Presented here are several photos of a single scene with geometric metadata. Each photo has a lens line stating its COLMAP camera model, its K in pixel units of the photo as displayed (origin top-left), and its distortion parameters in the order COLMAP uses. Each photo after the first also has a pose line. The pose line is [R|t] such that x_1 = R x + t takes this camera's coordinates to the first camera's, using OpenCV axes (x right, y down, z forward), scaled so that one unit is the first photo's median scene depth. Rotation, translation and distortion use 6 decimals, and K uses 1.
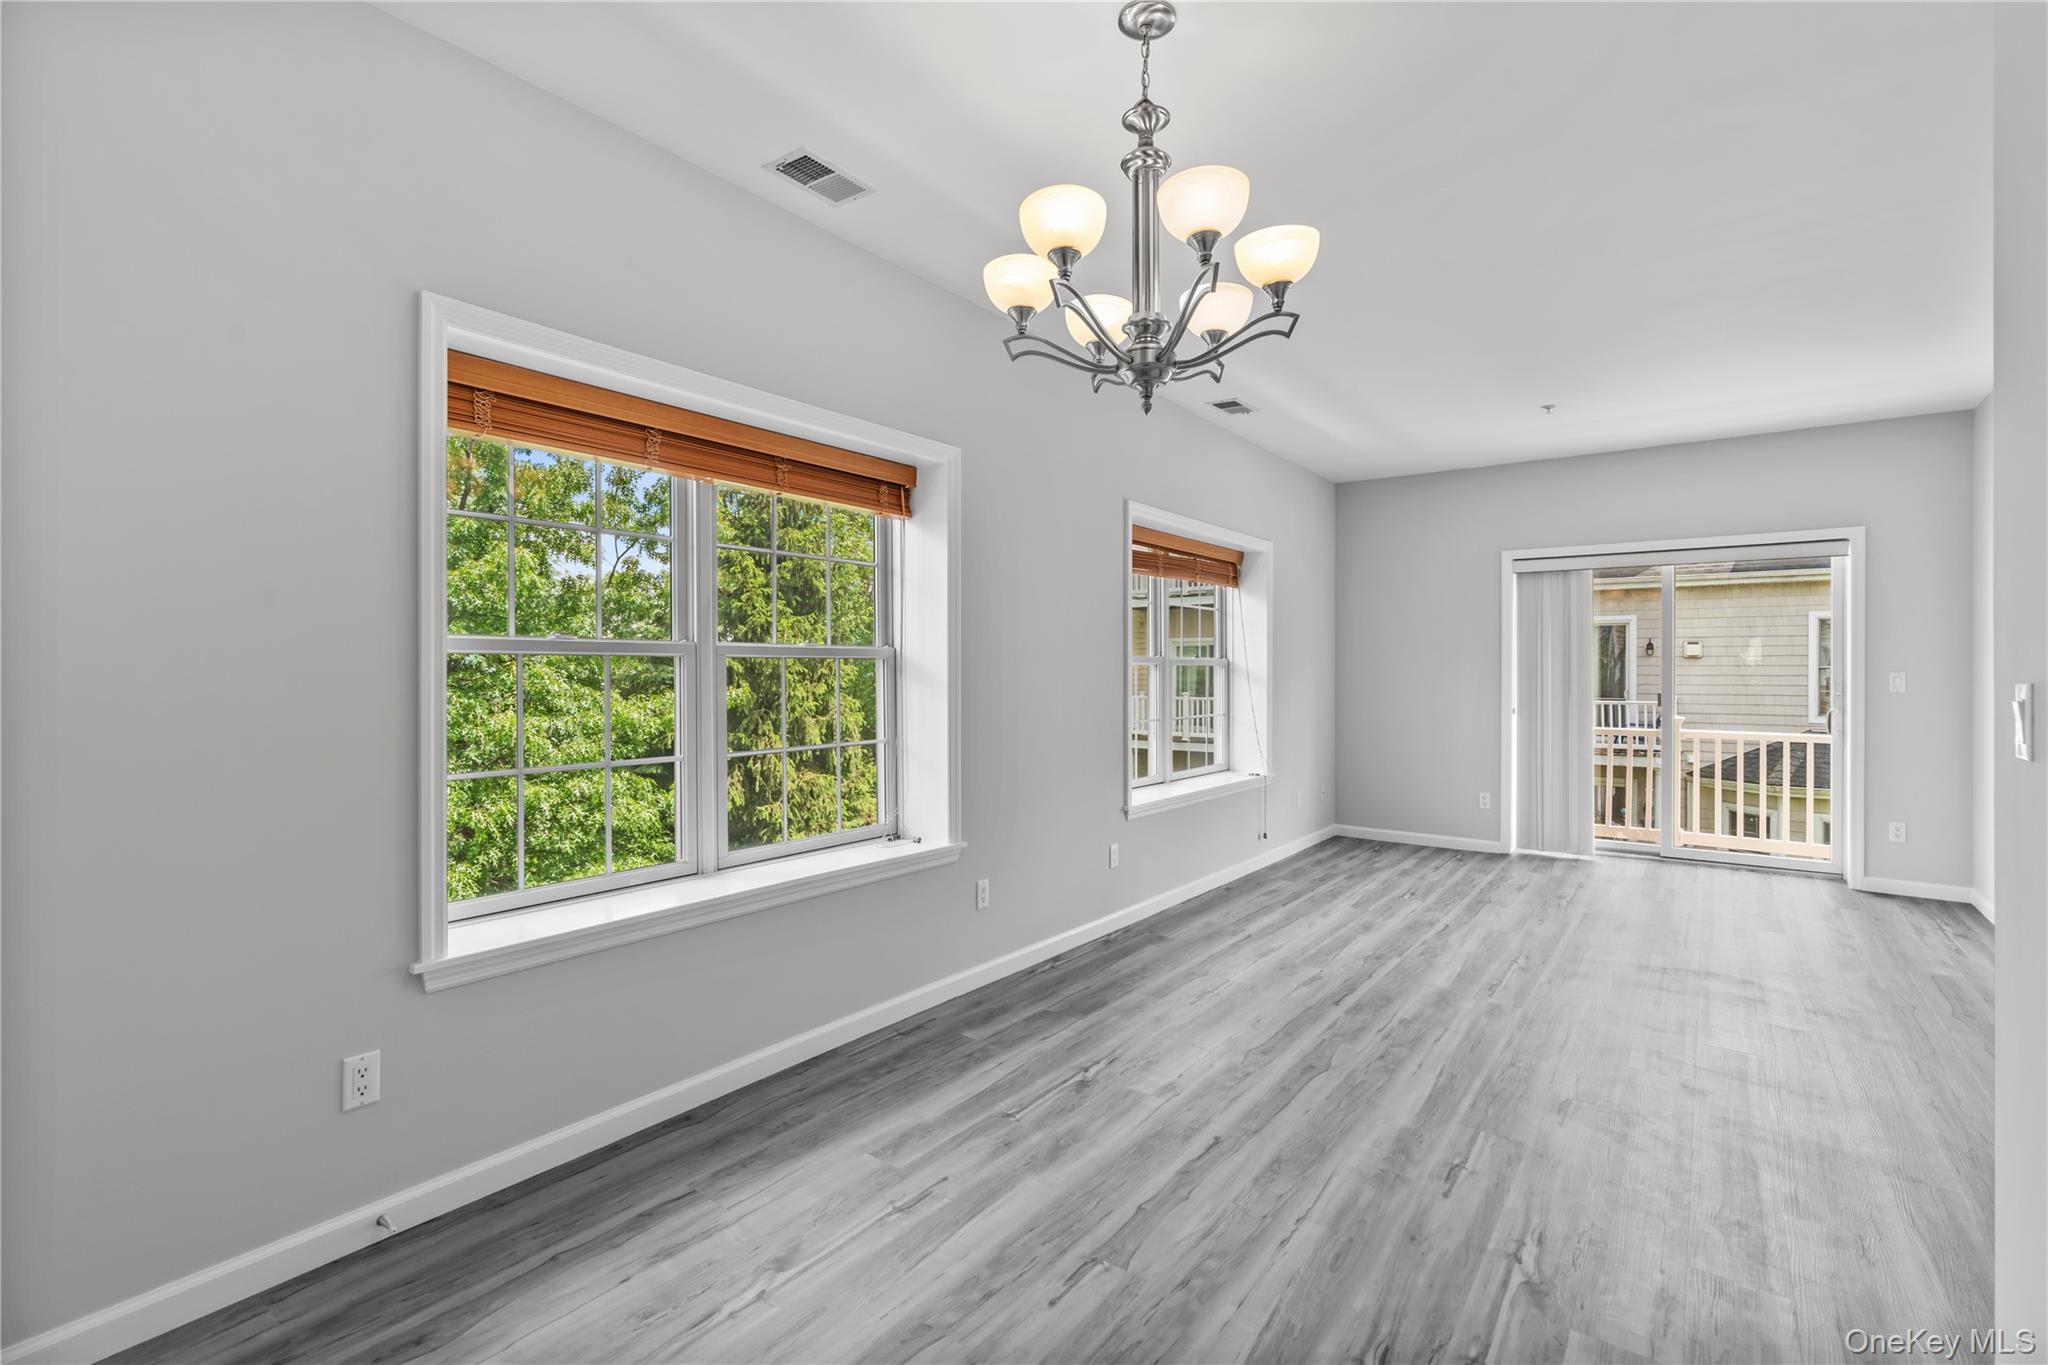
lens RADIAL K [[929.1, 0, 1030.5], [0, 929.1, 675.2], [0, 0, 1]] dist [-0.009686, 0.003605]
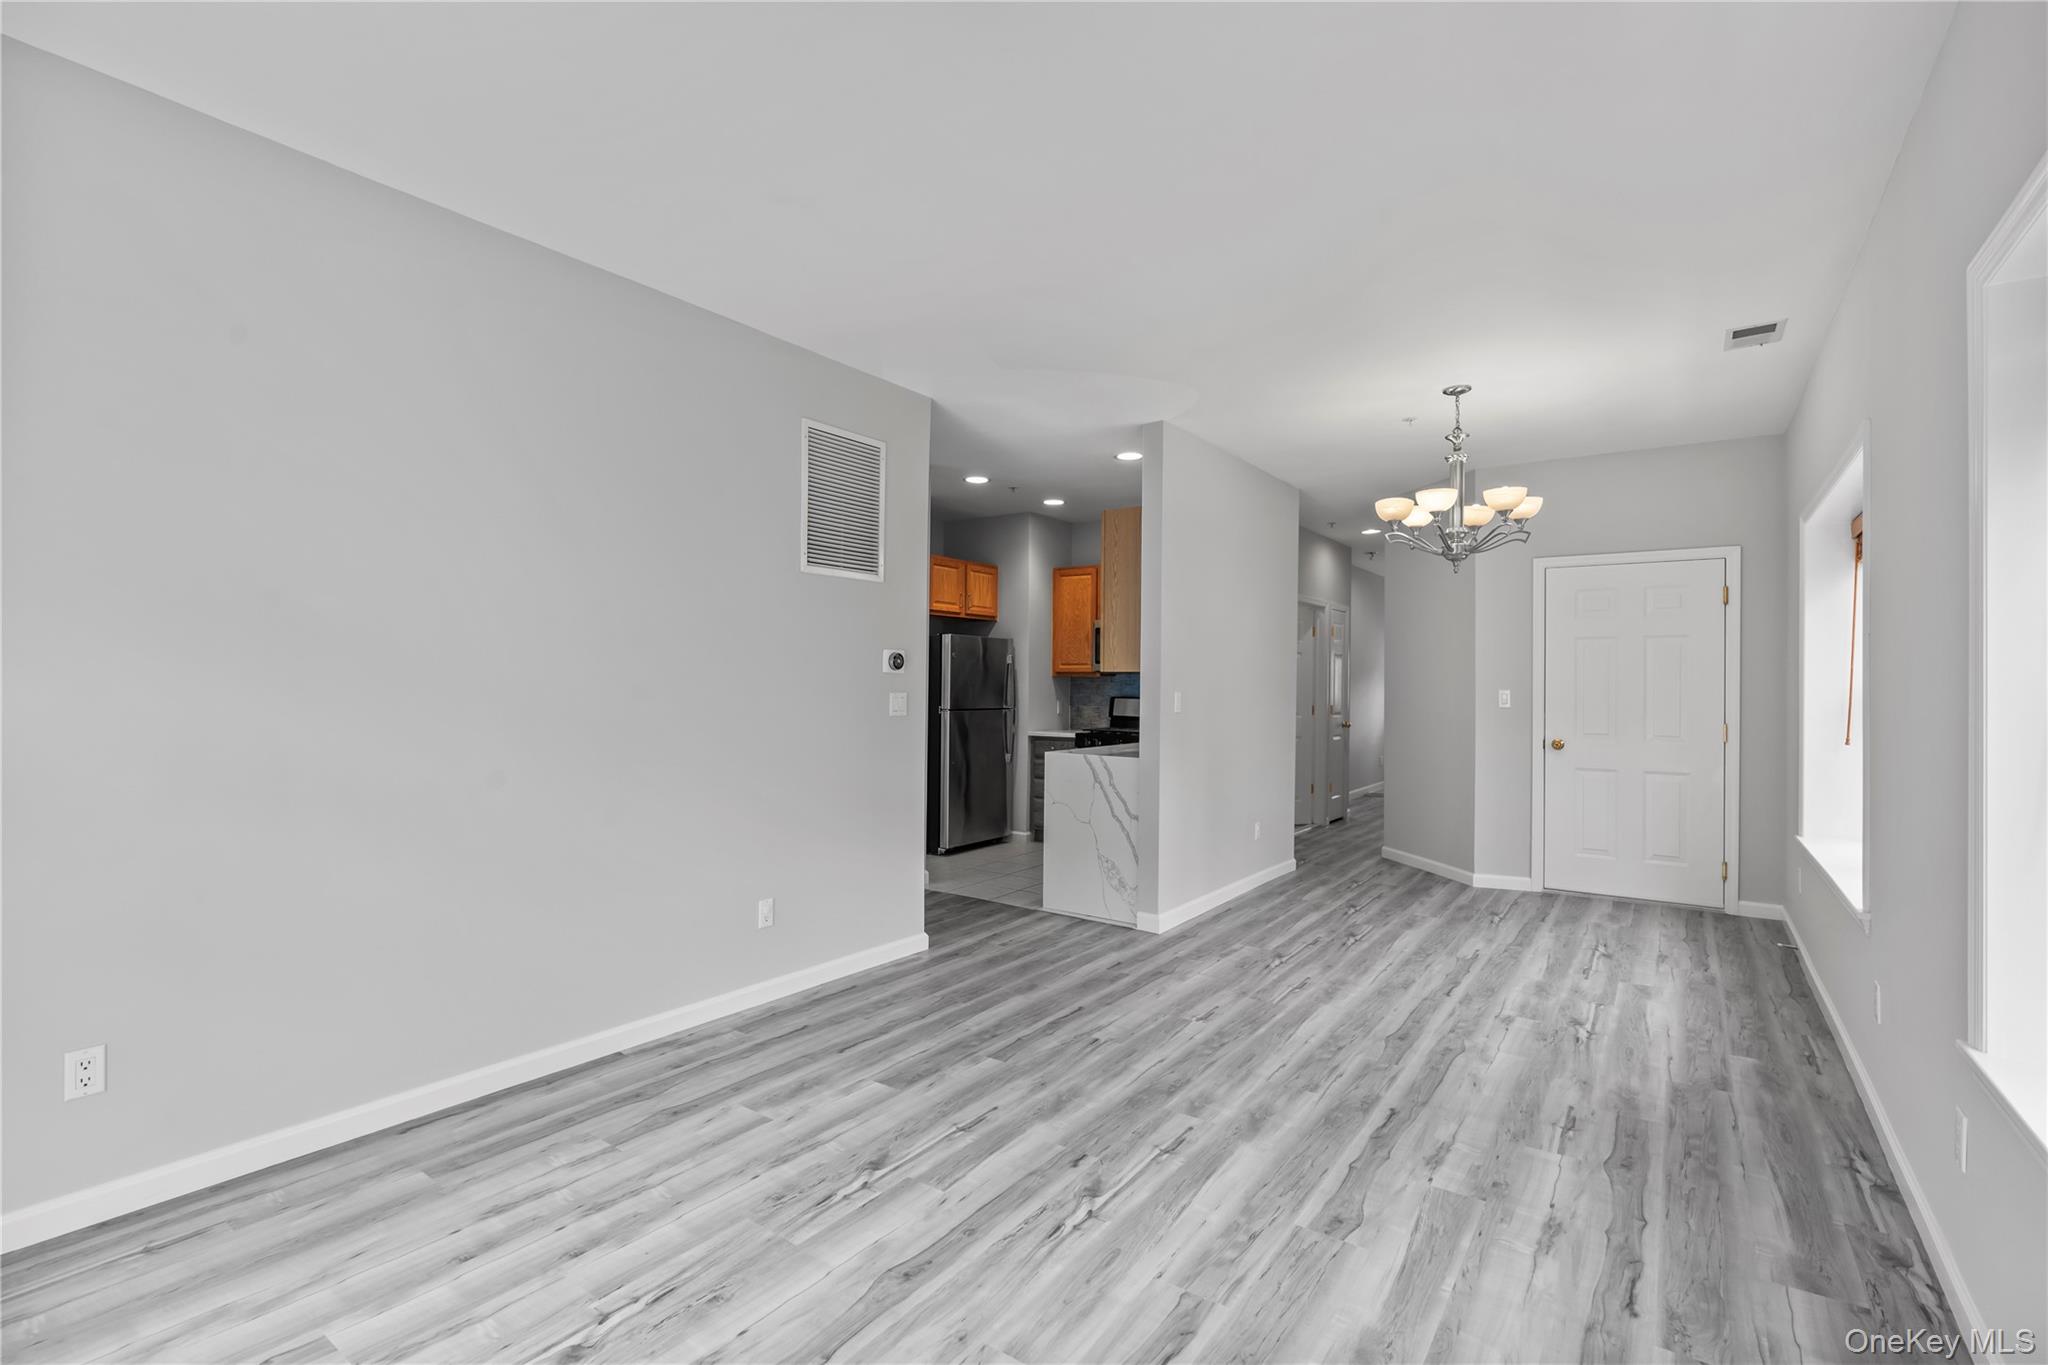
lens RADIAL K [[929.1, 0, 1027.0], [0, 929.1, 679.2], [0, 0, 1]] dist [-0.009686, 0.003605]
pose [[-0.999734, -0.012560, -0.019325, 0.795040], [-0.012498, 0.999916, -0.003322, -0.010254], [0.019365, -0.003079, -0.999808, 2.142773]]
